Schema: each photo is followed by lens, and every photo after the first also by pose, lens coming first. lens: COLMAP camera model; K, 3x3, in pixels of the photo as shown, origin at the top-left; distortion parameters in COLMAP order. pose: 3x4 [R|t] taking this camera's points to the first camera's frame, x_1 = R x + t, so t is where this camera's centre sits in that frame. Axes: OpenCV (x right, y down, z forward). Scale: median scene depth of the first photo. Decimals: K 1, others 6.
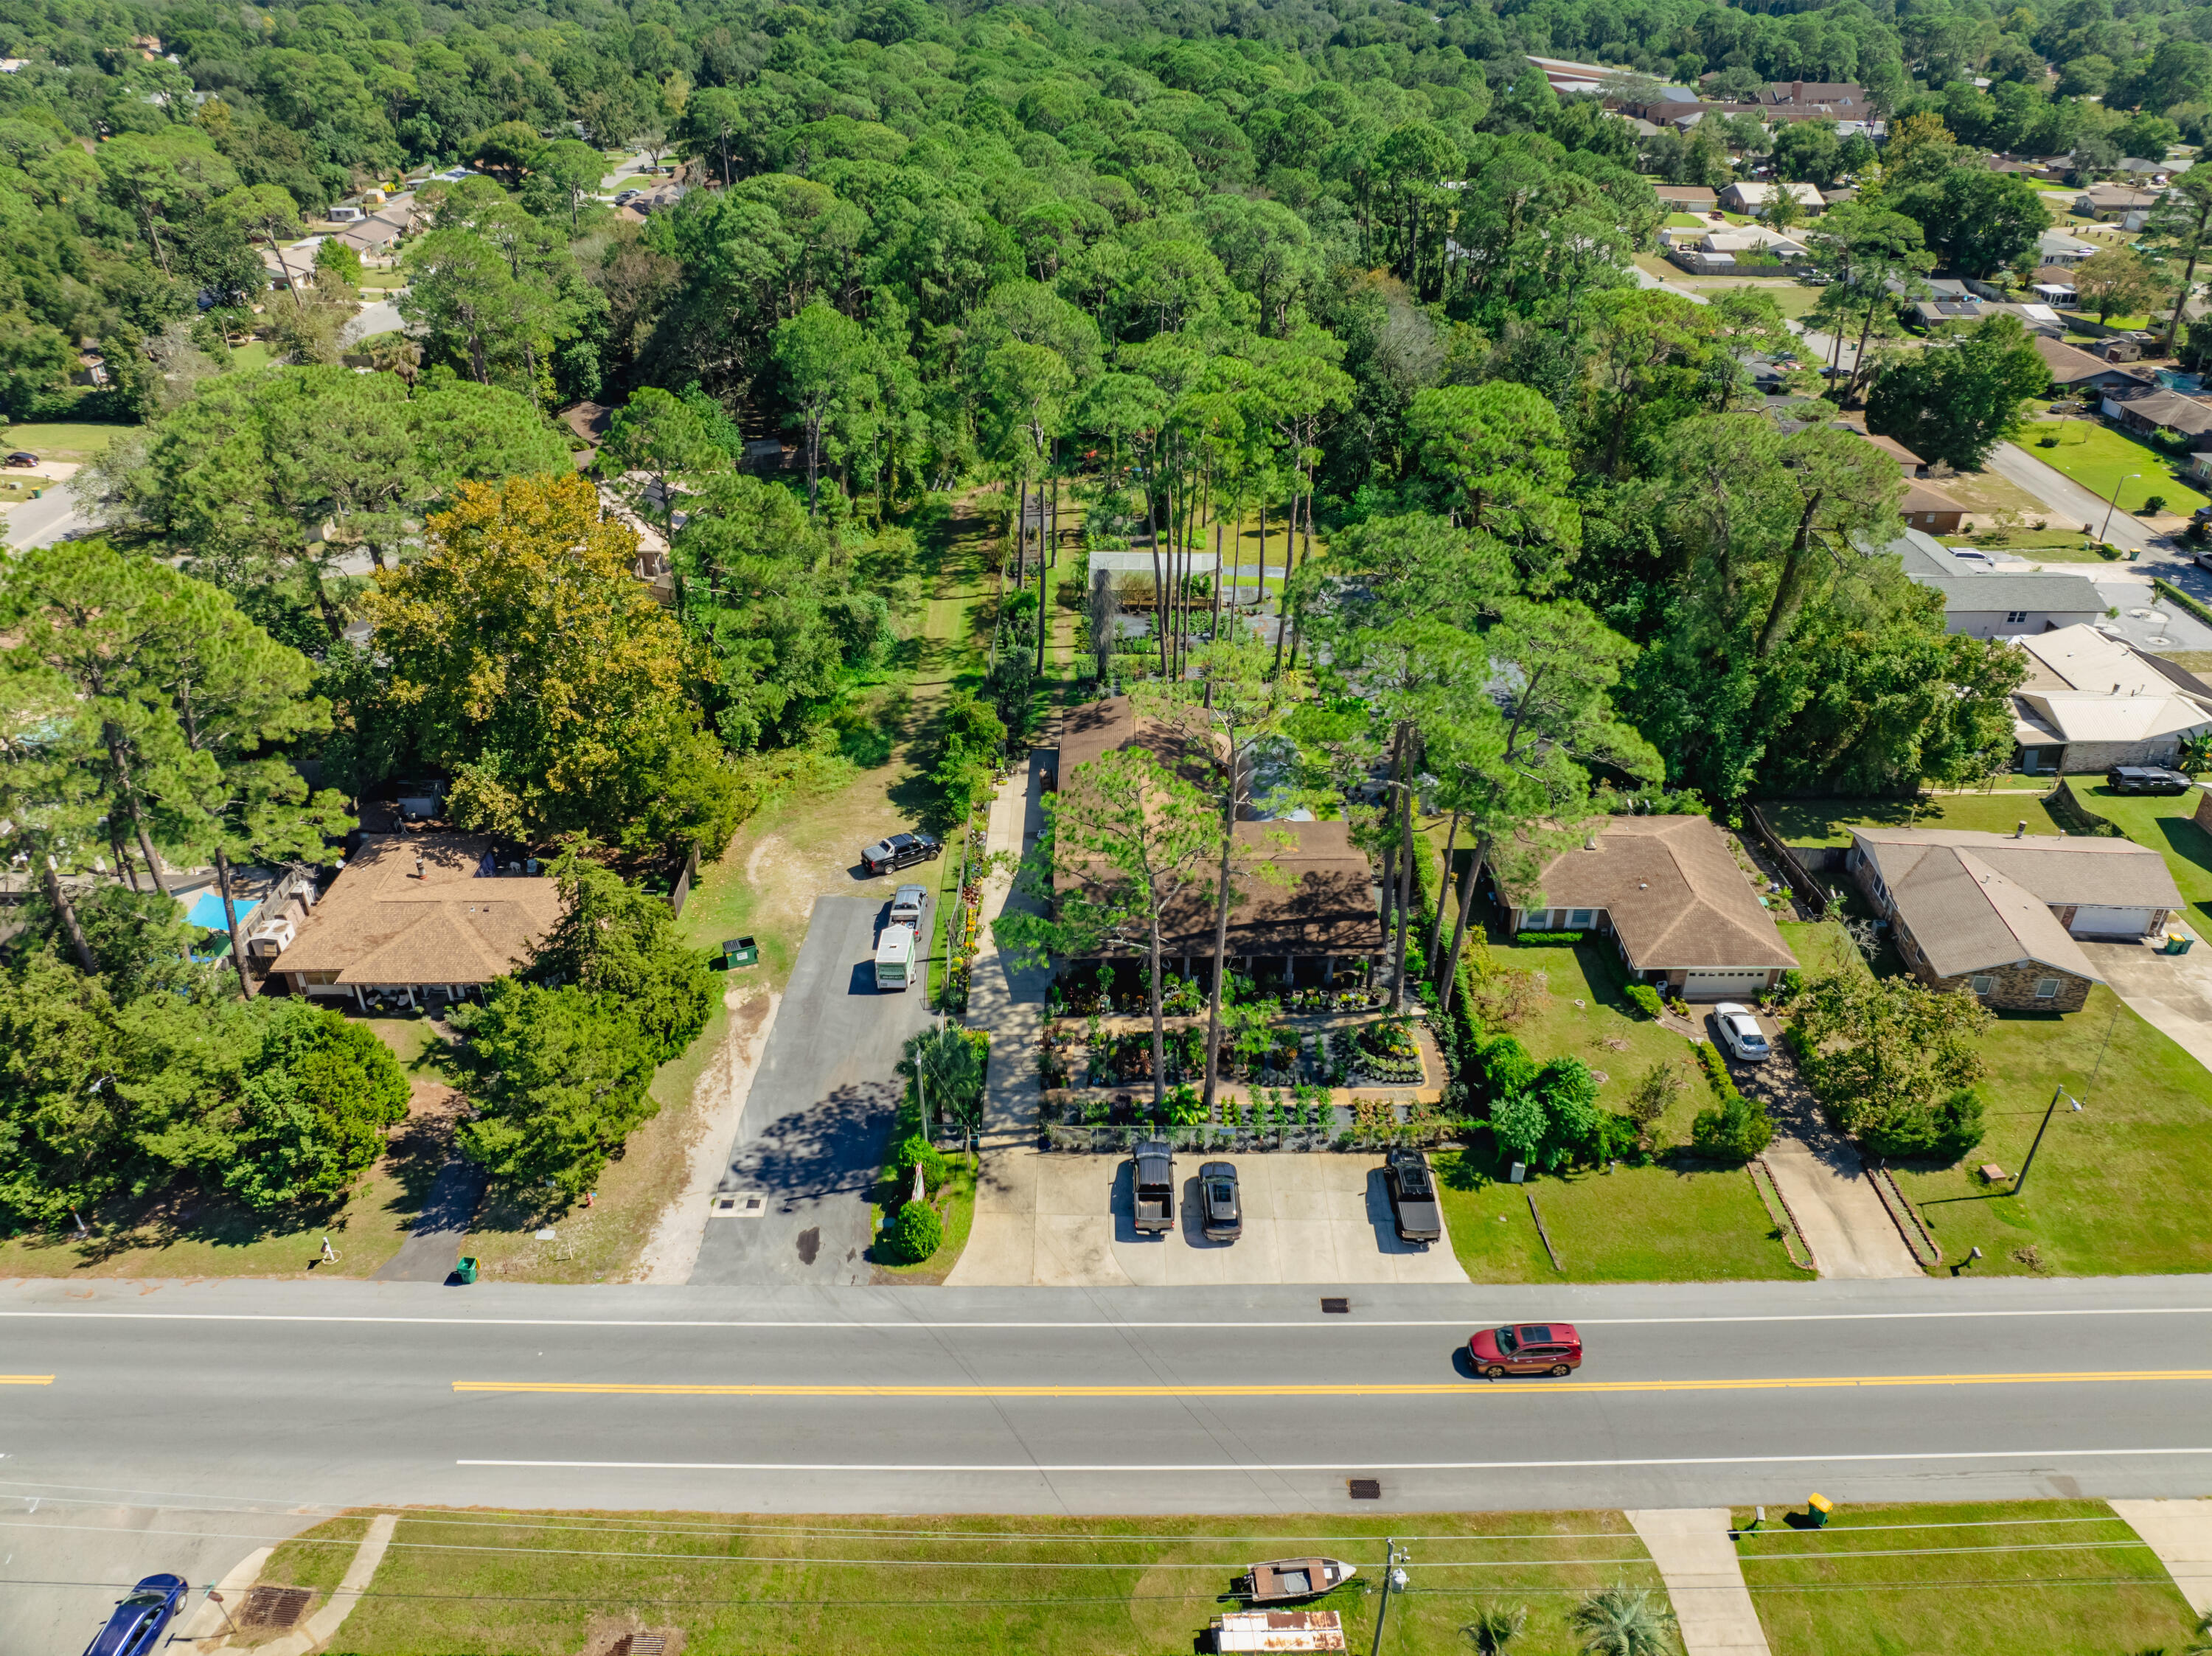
lens RADIAL K [[1534.8, 0, 1114.6], [0, 1534.8, 825.8], [0, 0, 1]] dist [-0.023877, -0.019744]
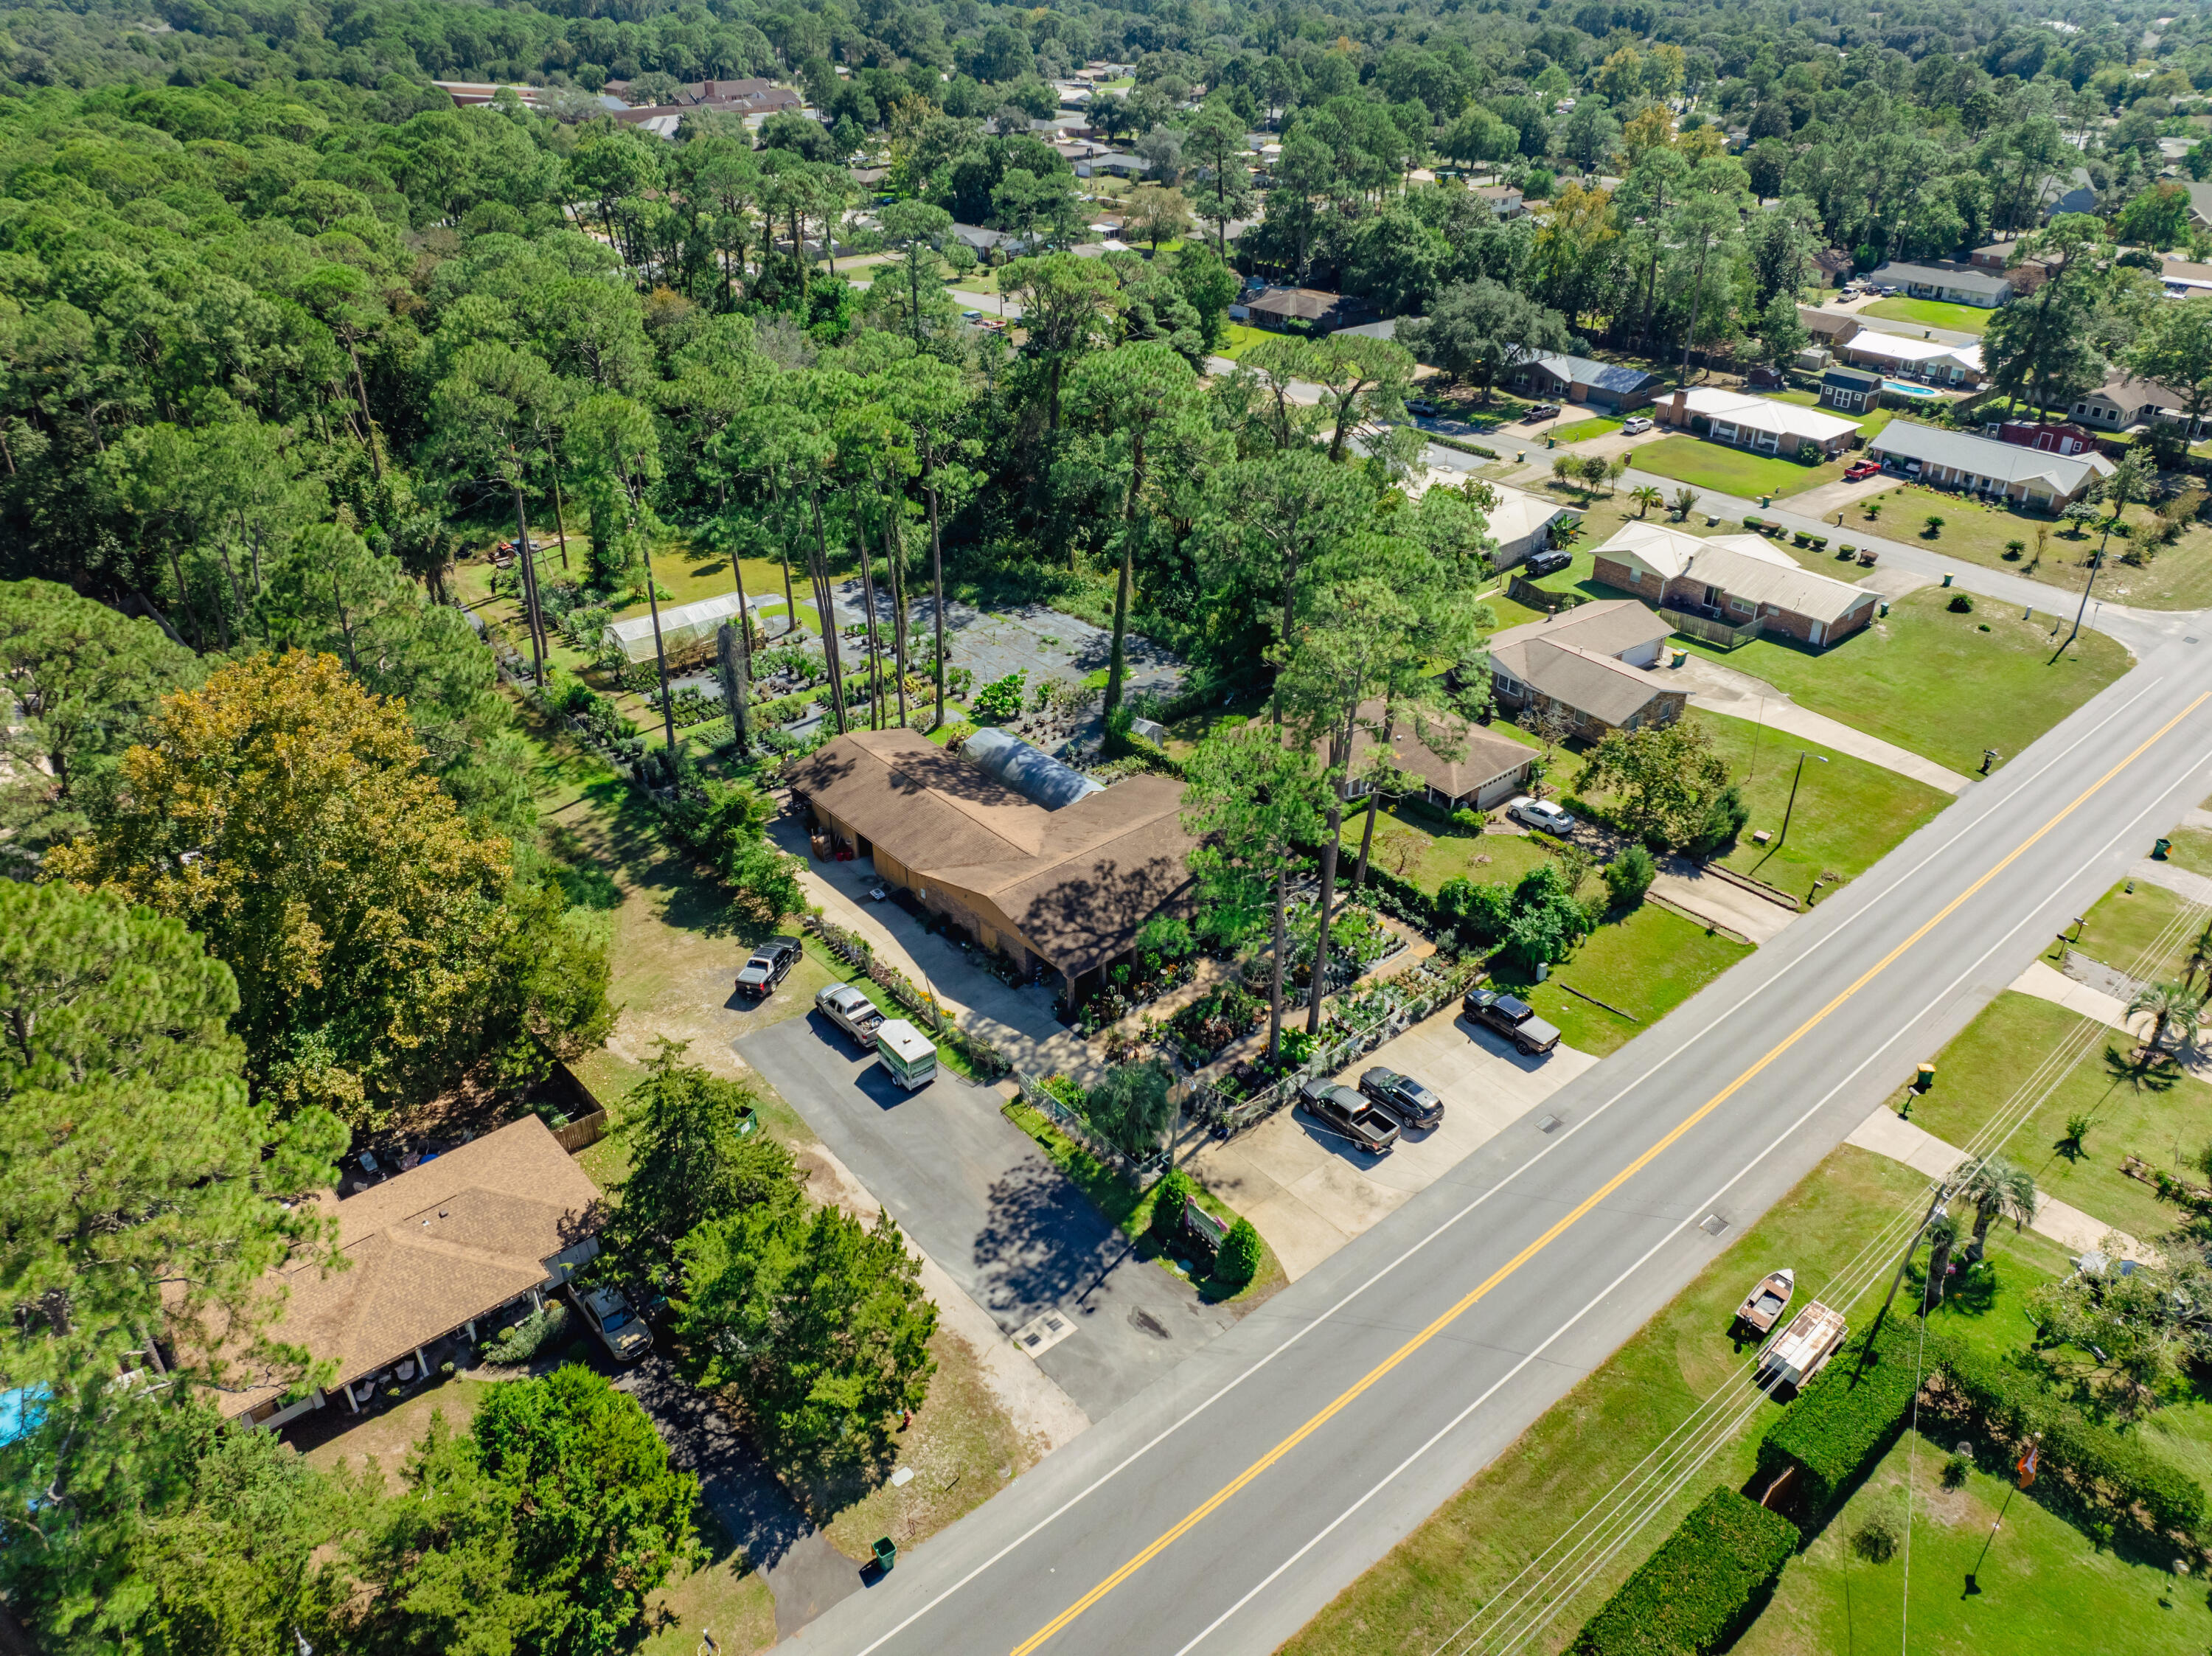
lens RADIAL K [[1534.8, 0, 1114.6], [0, 1534.8, 825.8], [0, 0, 1]] dist [-0.023877, -0.019744]
pose [[0.764416, -0.331904, 0.552727, -0.586160], [0.336520, 0.936662, 0.097048, -0.100381], [-0.549929, 0.111819, 0.827692, 0.190774]]
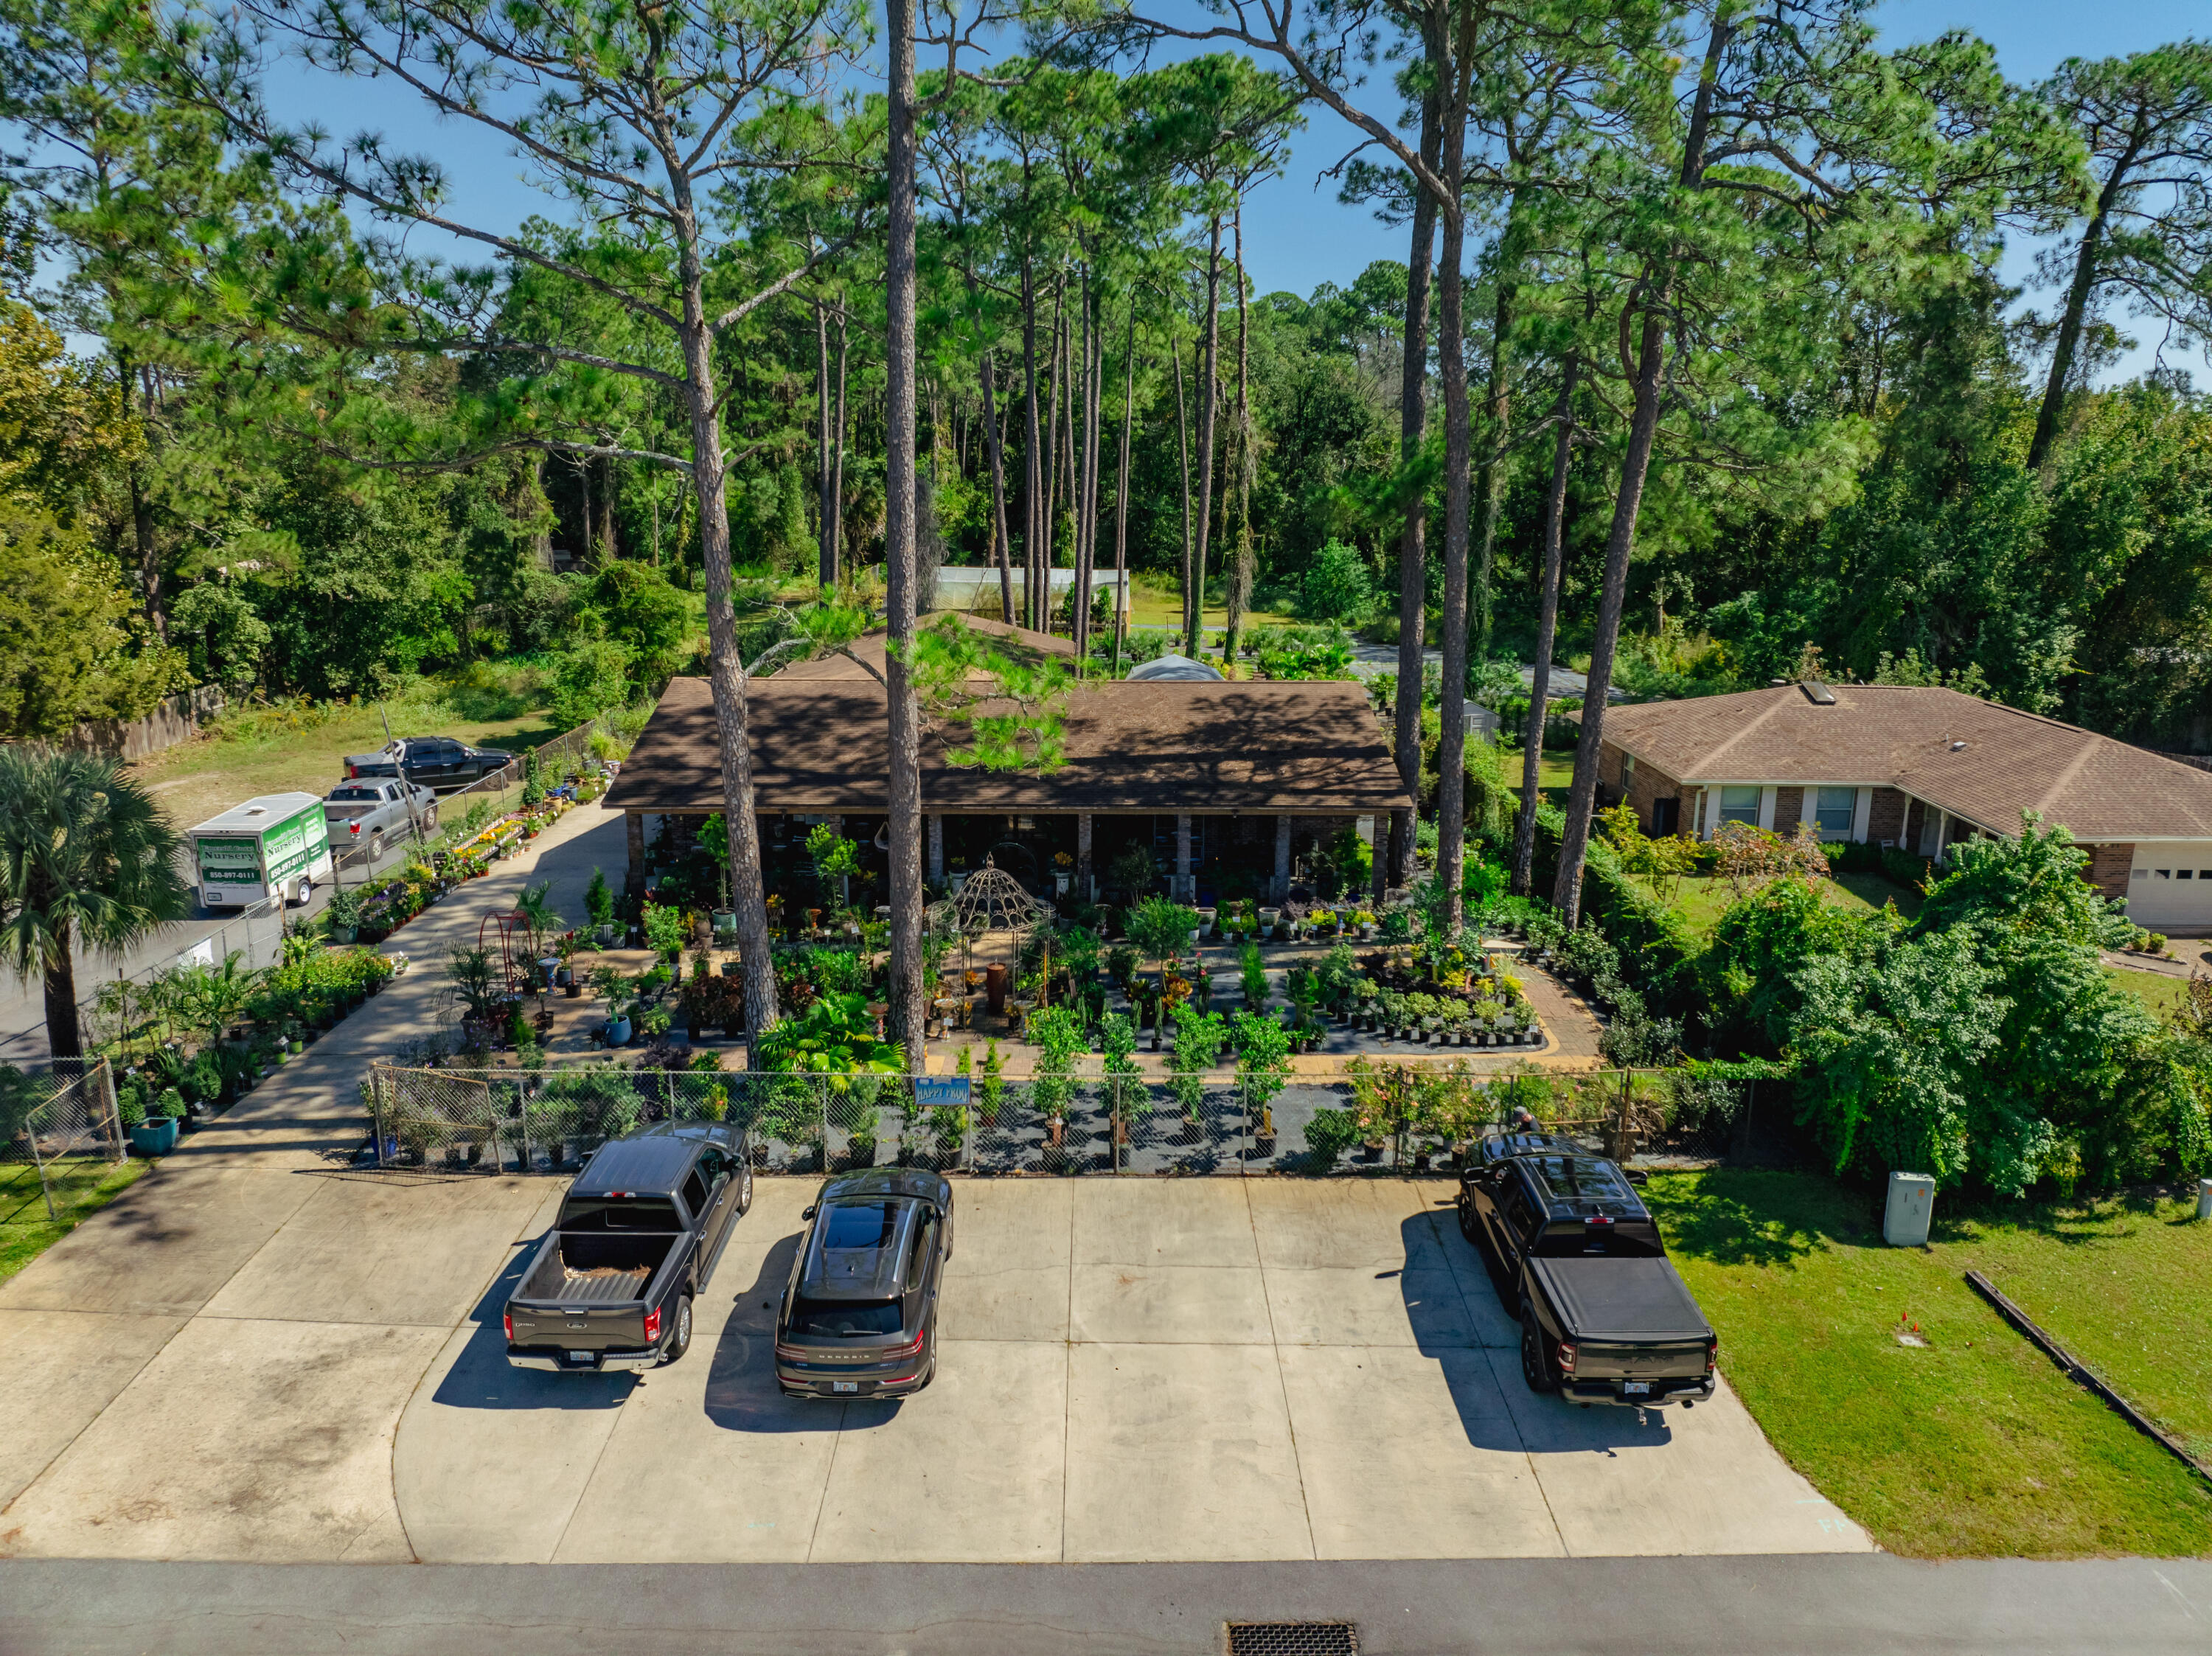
lens RADIAL K [[1542.5, 0, 1114.3], [0, 1542.5, 830.5], [0, 0, 1]] dist [-0.040120, 0.005377]
pose [[0.999974, 0.002092, 0.006923, 0.104925], [0.000021, 0.956438, -0.291935, 0.237673], [-0.007233, 0.291927, 0.956413, 0.682203]]
